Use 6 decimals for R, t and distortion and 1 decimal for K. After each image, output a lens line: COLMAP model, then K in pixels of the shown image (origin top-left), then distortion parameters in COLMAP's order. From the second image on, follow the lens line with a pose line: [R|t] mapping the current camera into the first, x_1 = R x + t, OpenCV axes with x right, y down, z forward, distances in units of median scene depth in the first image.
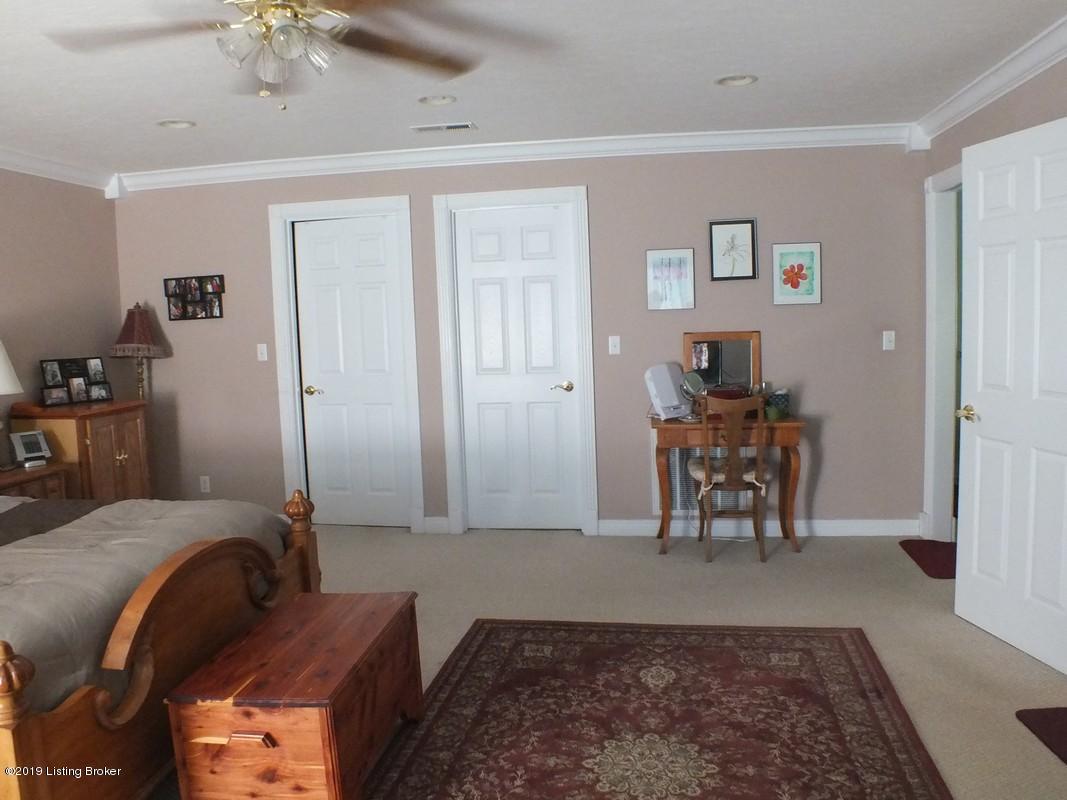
lens RADIAL K [[823.9, 0, 532.3], [0, 823.9, 394.0], [0, 0, 1]] dist [-0.108565, 0.031839]
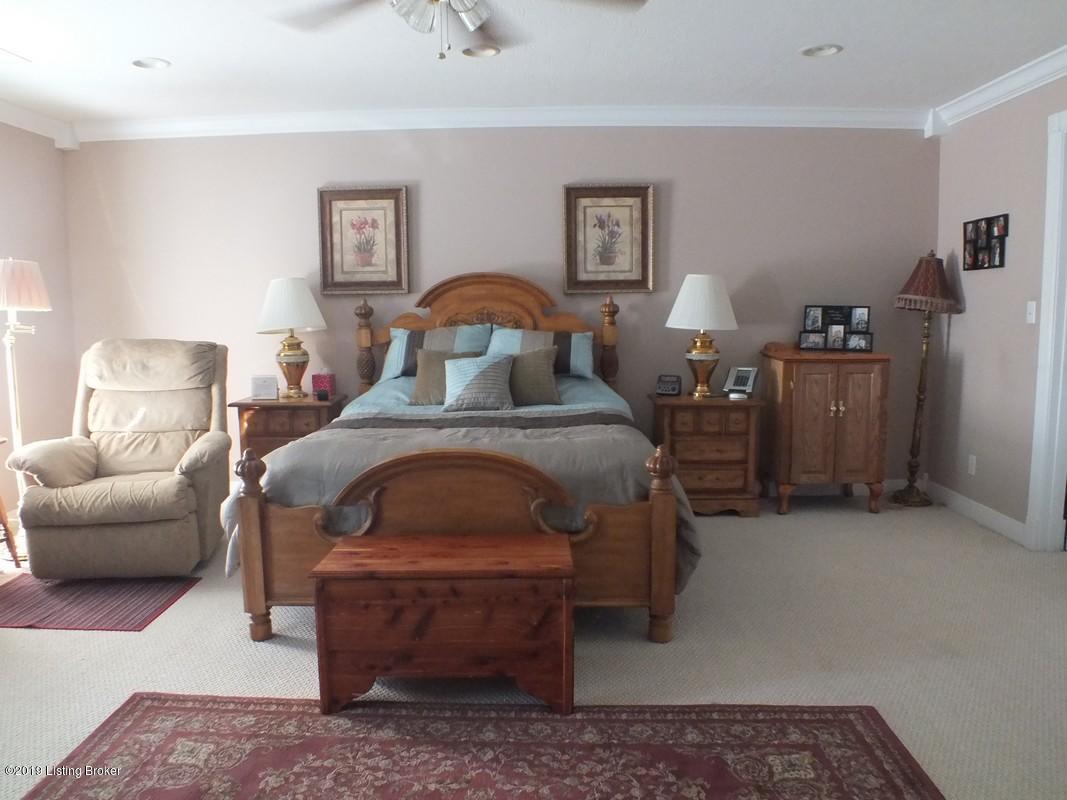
lens RADIAL K [[823.9, 0, 532.3], [0, 823.9, 406.2], [0, 0, 1]] dist [-0.108565, 0.031839]
pose [[0.122540, 0.152740, -0.980640, 0.406496], [-0.091696, 0.985603, 0.142054, -0.029996], [0.988219, 0.072513, 0.134781, 0.494102]]
